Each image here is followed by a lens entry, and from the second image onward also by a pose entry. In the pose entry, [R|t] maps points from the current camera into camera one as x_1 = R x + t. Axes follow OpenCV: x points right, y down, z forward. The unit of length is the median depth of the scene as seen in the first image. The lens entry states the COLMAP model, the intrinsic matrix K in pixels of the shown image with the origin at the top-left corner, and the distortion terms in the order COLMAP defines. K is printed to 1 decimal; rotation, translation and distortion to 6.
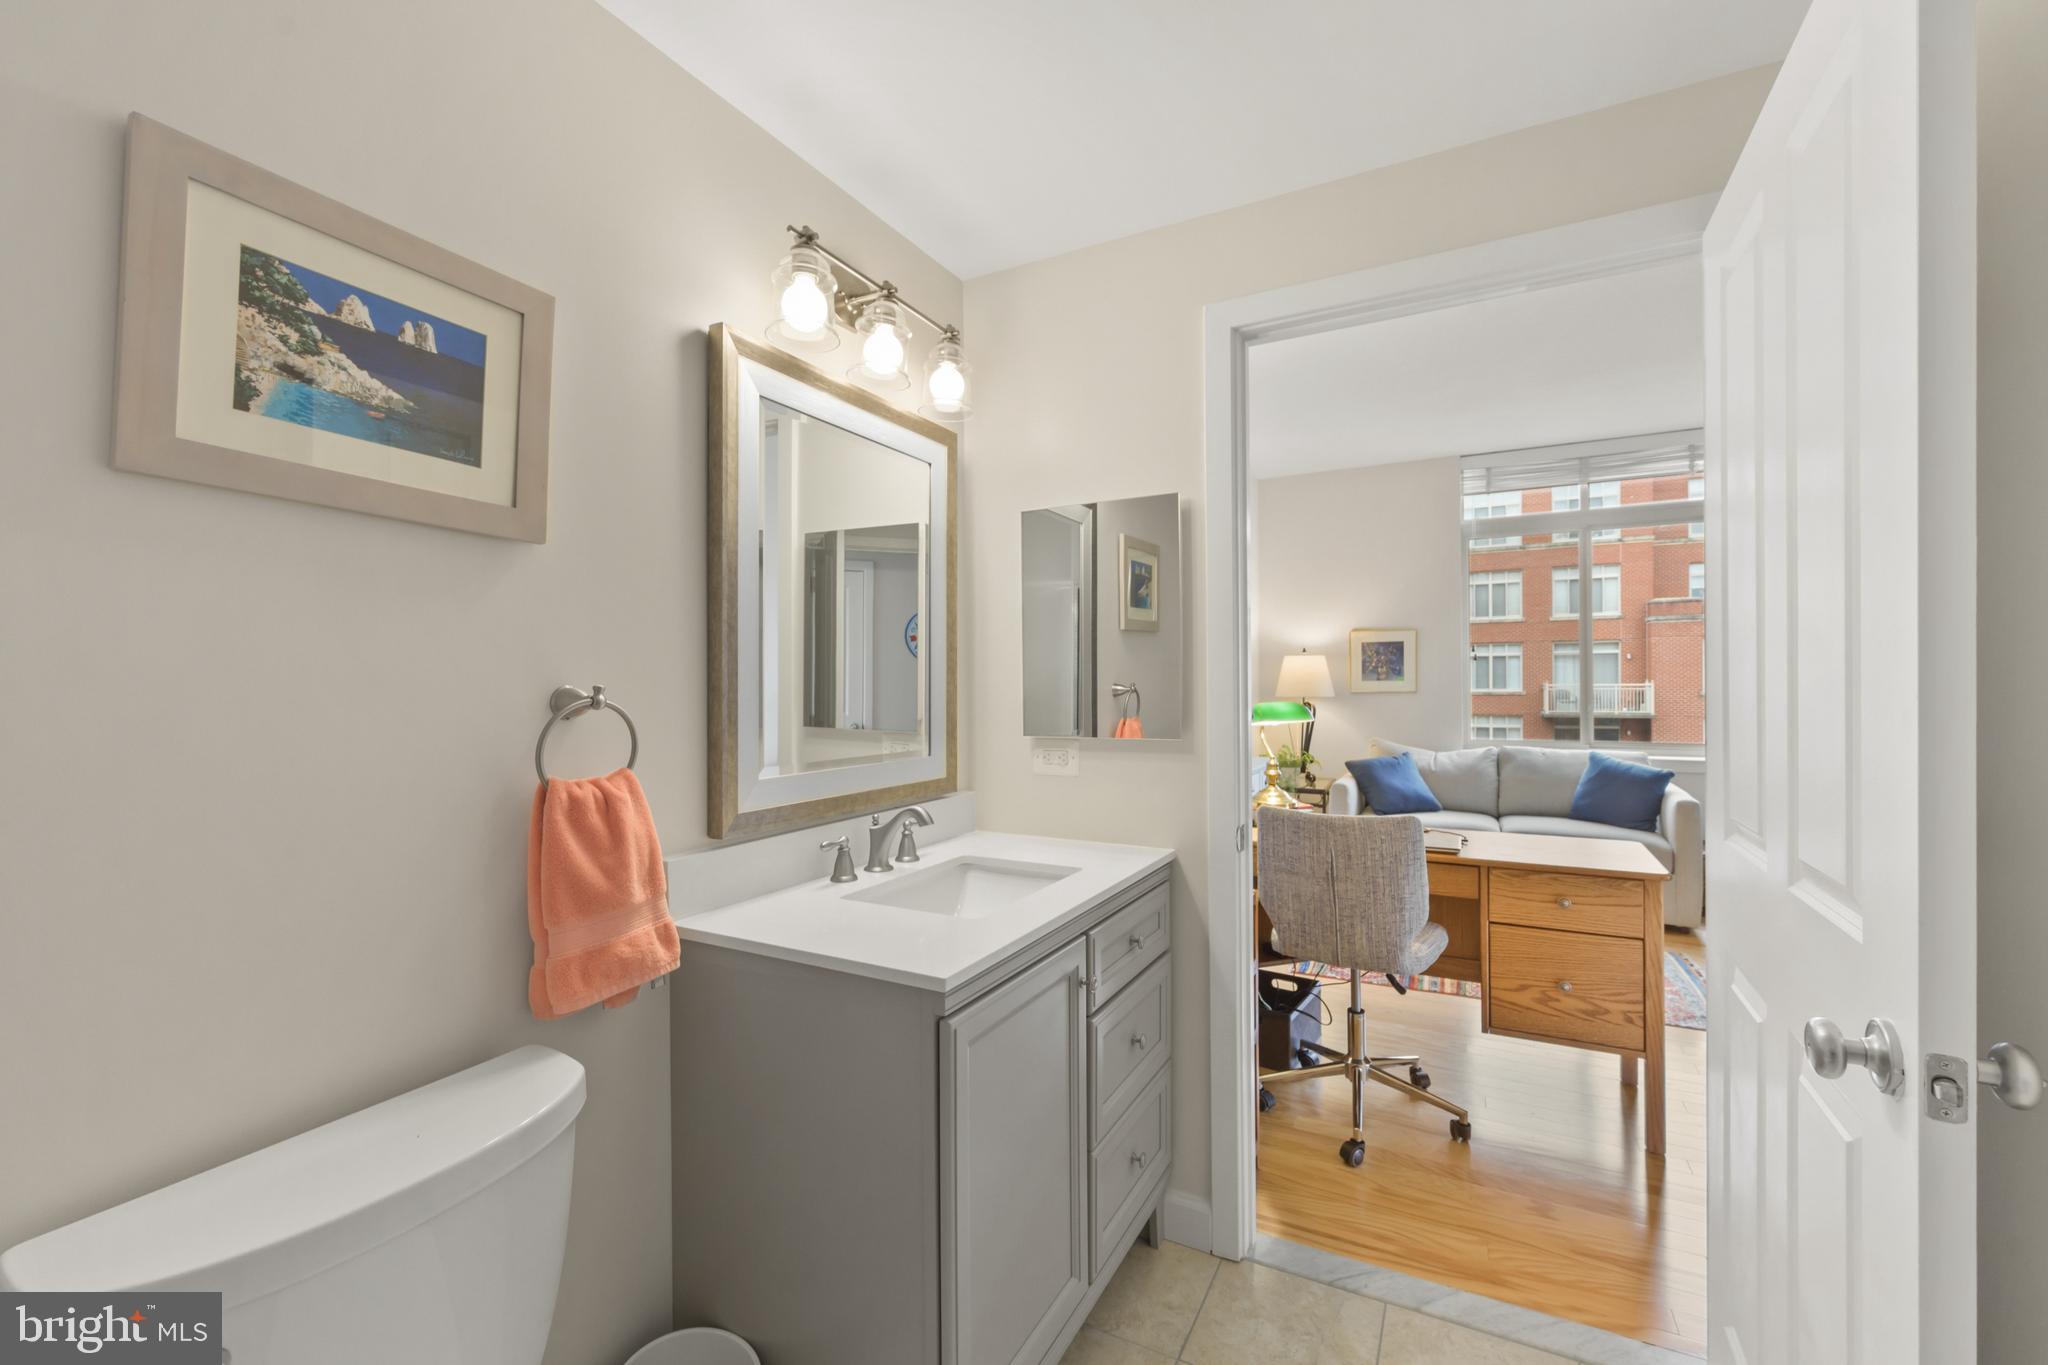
lens RADIAL K [[841.7, 0, 1024.0], [0, 841.7, 682.5], [0, 0, 1]] dist [0.006042, 0.000080]
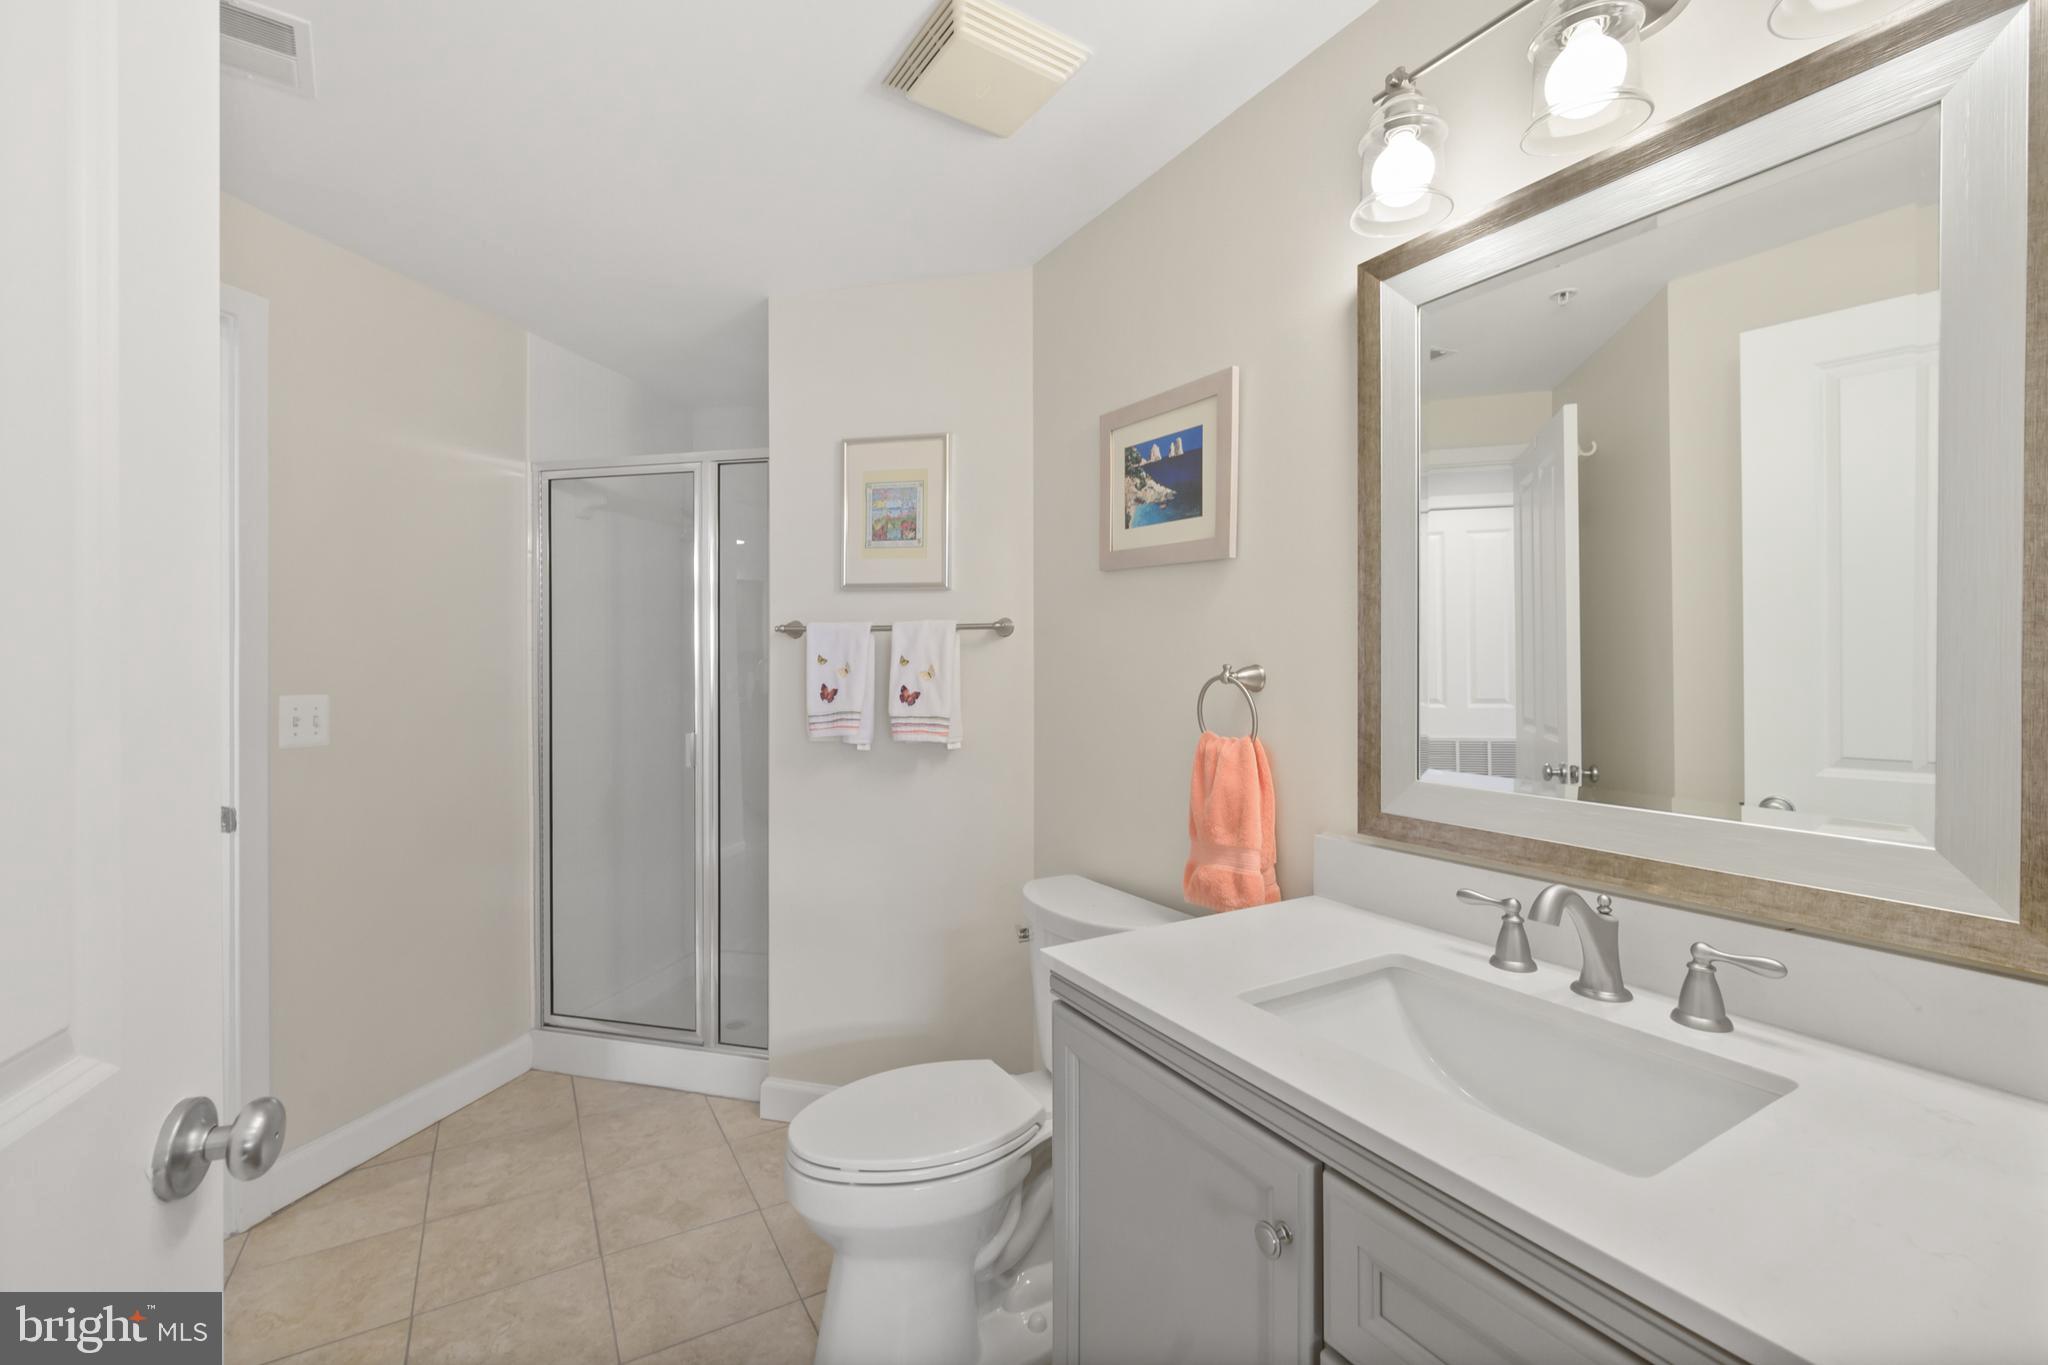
lens RADIAL K [[845.3, 0, 1024.8], [0, 845.3, 678.5], [0, 0, 1]] dist [-0.000638, 0.000044]
pose [[-0.493213, 0.013309, -0.869807, 0.884154], [-0.000408, 0.999879, 0.015530, 0.006203], [0.869908, 0.008015, -0.493148, 1.629589]]
